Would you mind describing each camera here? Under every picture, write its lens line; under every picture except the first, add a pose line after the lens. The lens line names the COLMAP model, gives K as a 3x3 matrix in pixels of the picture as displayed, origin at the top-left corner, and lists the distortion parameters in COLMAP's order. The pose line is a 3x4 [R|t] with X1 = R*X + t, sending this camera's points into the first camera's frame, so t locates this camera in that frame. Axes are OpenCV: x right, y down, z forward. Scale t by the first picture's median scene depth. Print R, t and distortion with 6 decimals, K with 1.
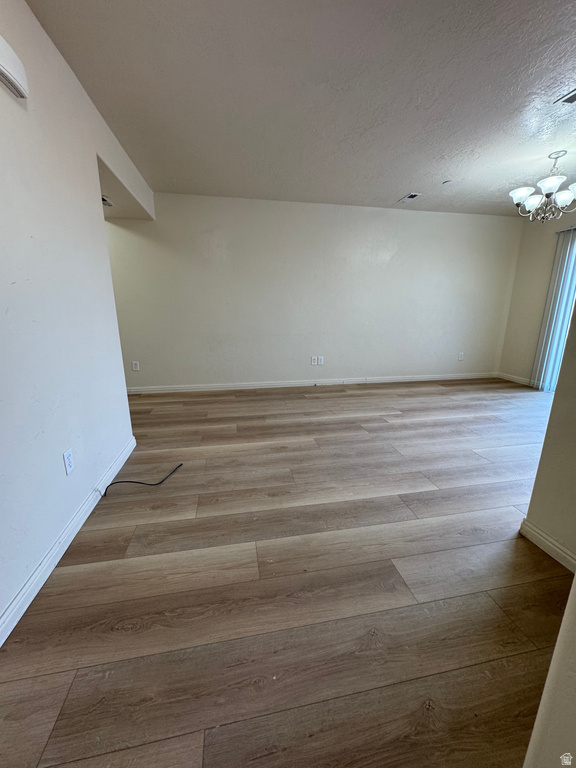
lens RADIAL K [[307.4, 0, 288.5], [0, 307.4, 377.6], [0, 0, 1]] dist [-0.010019, -0.000136]
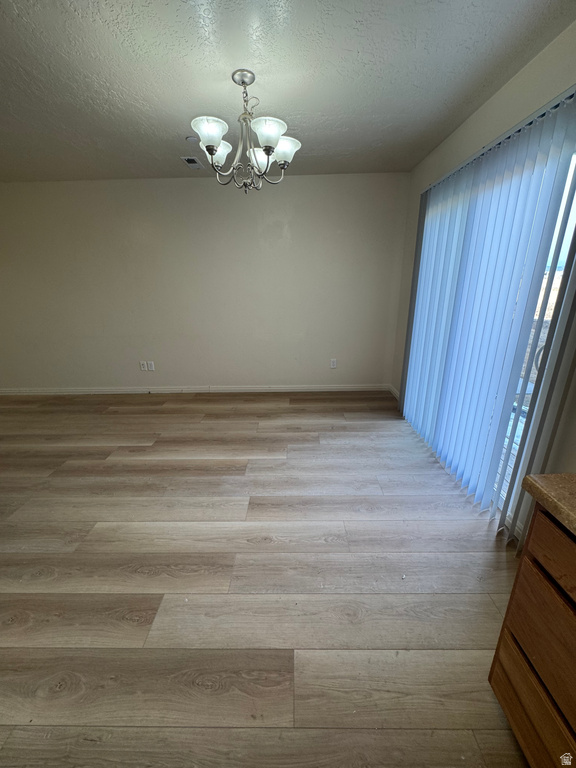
lens RADIAL K [[305.5, 0, 286.4], [0, 305.5, 384.1], [0, 0, 1]] dist [0.018282, 0.000047]
pose [[0.975148, 0.048831, -0.216106, 0.874544], [-0.023428, 0.992667, 0.118586, -0.151360], [0.220312, -0.110576, 0.969142, 0.285845]]
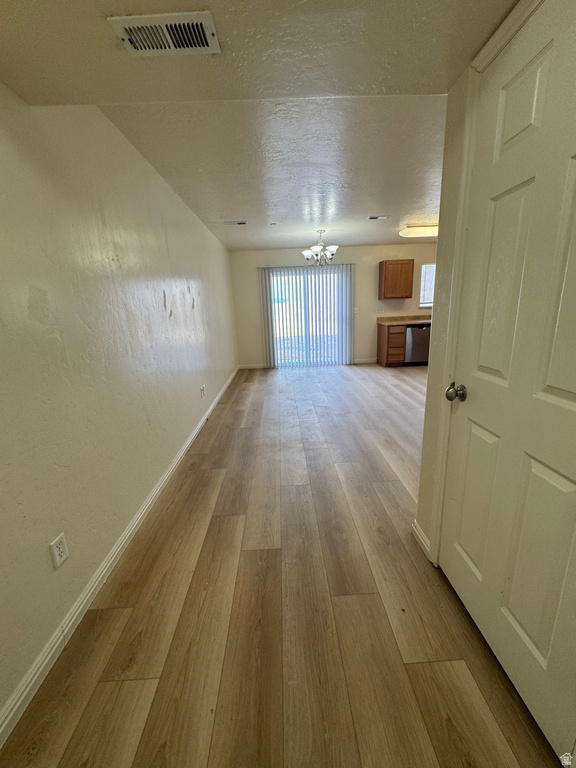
lens RADIAL K [[305.4, 0, 288.2], [0, 305.4, 383.0], [0, 0, 1]] dist [-0.002064, 0.000097]
pose [[0.157052, -0.248067, 0.955928, -0.825500], [0.262572, 0.943590, 0.201727, -0.228538], [-0.952045, 0.219319, 0.213328, 0.778881]]
